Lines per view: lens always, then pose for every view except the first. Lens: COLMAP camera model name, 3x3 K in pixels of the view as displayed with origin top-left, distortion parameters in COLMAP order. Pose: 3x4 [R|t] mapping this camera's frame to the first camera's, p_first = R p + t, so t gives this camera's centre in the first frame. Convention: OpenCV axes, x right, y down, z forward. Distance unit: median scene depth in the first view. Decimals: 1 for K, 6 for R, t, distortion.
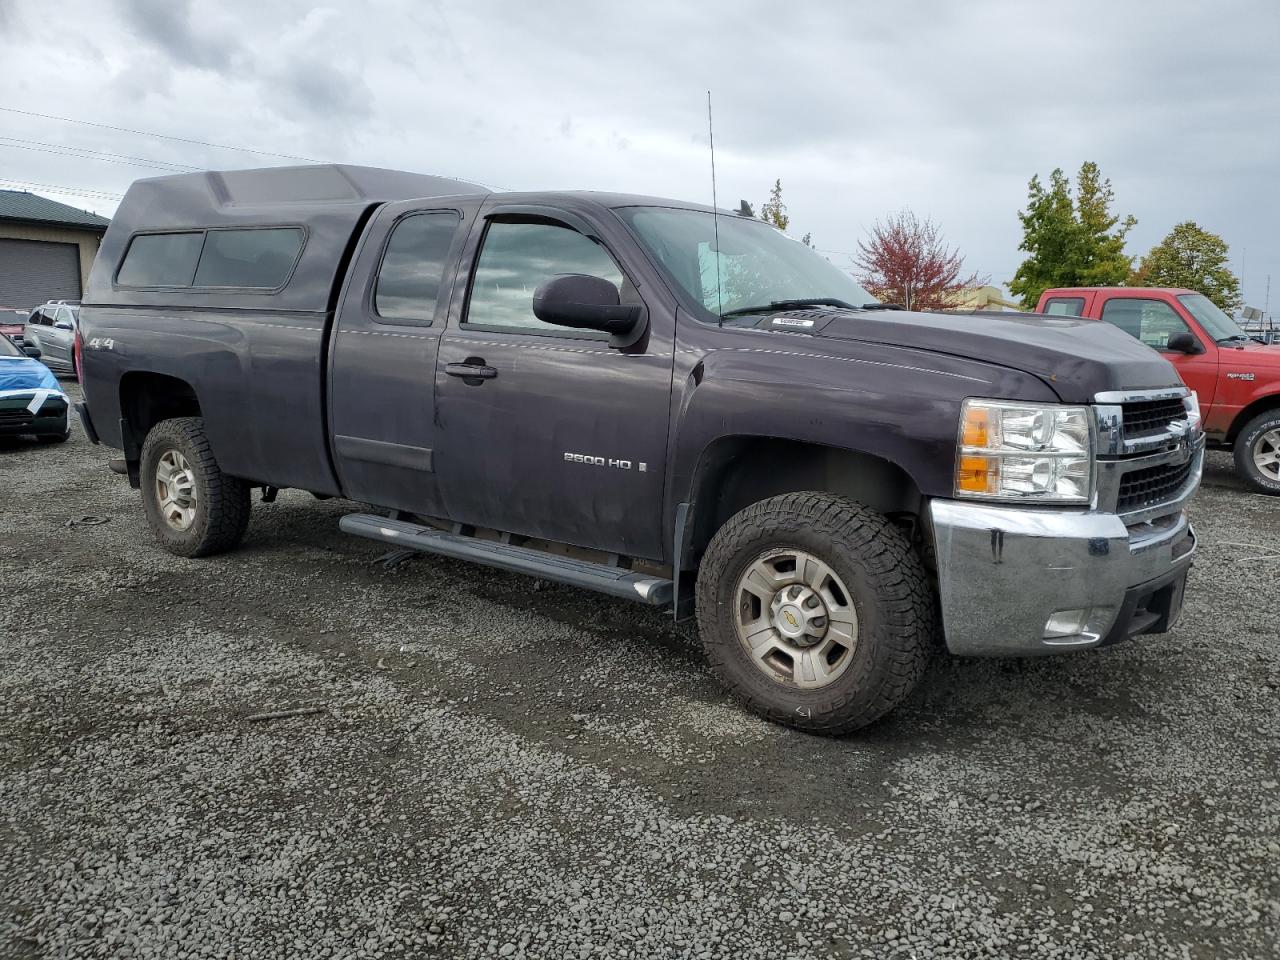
lens RADIAL K [[995.3, 0, 640.0], [0, 995.3, 480.0], [0, 0, 1]] dist [0.008677, 0.005058]
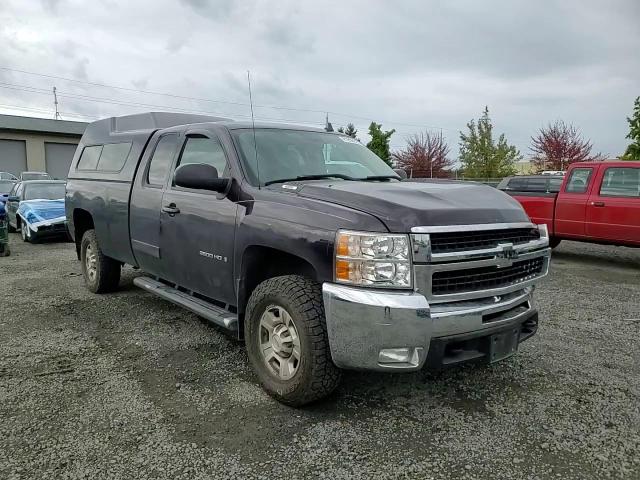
lens RADIAL K [[497.6, 0, 320.0], [0, 497.6, 240.0], [0, 0, 1]] dist [0.008677, 0.005058]
pose [[0.973701, 0.020313, -0.226921, 0.427150], [-0.028767, 0.999007, -0.034010, -0.024936], [0.226005, 0.039644, 0.973319, 0.079748]]
